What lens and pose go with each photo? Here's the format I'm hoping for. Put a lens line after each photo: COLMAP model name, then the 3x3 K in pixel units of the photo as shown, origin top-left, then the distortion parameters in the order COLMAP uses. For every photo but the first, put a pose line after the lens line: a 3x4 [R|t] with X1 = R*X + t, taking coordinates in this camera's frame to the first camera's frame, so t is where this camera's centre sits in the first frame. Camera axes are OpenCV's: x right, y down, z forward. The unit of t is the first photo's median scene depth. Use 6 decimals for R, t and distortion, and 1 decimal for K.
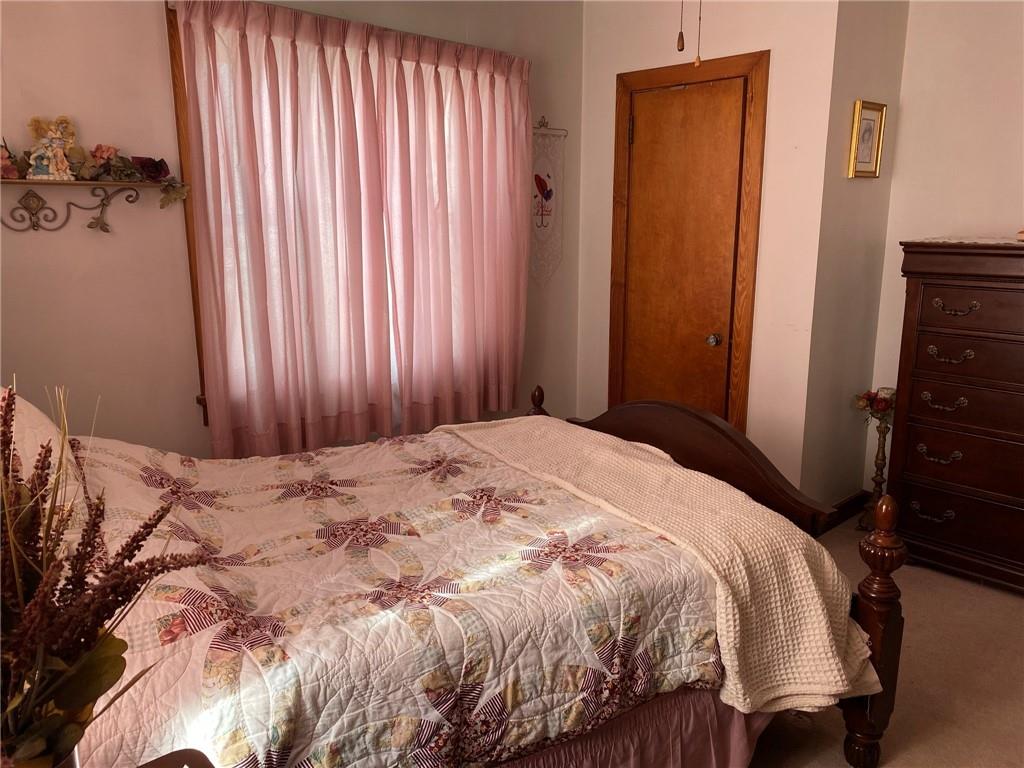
lens RADIAL K [[783.4, 0, 507.4], [0, 783.4, 382.5], [0, 0, 1]] dist [0.041781, -0.034251]
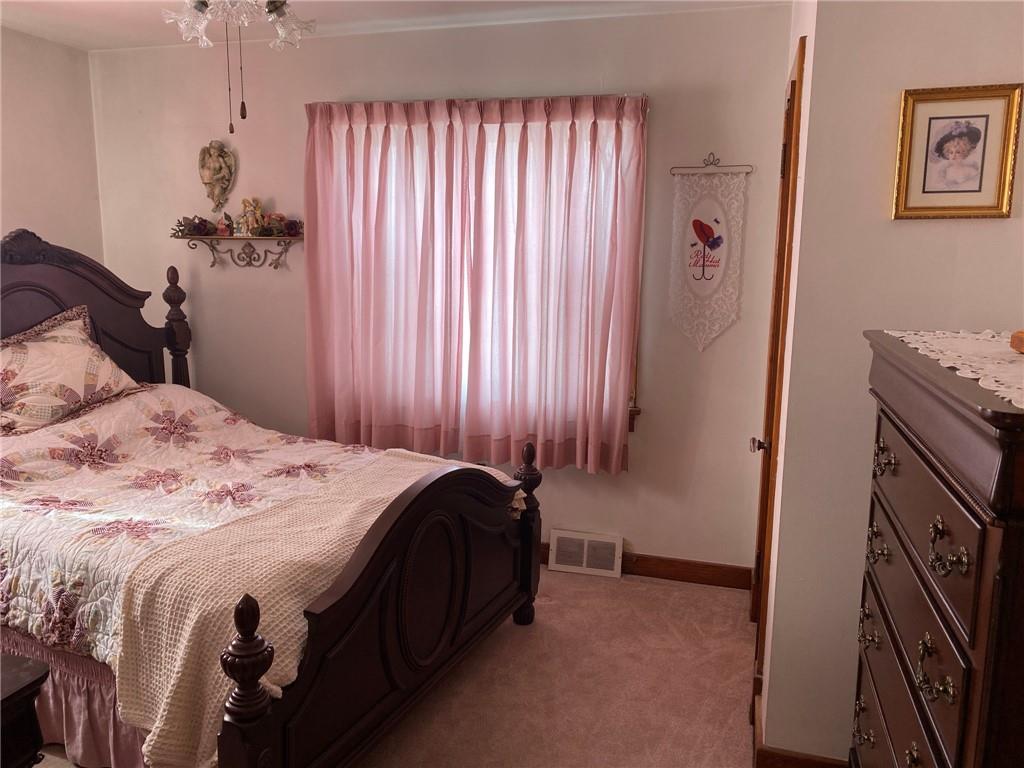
lens RADIAL K [[793.1, 0, 509.5], [0, 793.1, 366.8], [0, 0, 1]] dist [0.099731, -0.217181]
pose [[0.518691, 0.131759, -0.844748, 0.898036], [-0.194769, 0.980283, 0.033308, -0.122389], [0.832481, 0.147254, 0.534127, 0.490913]]
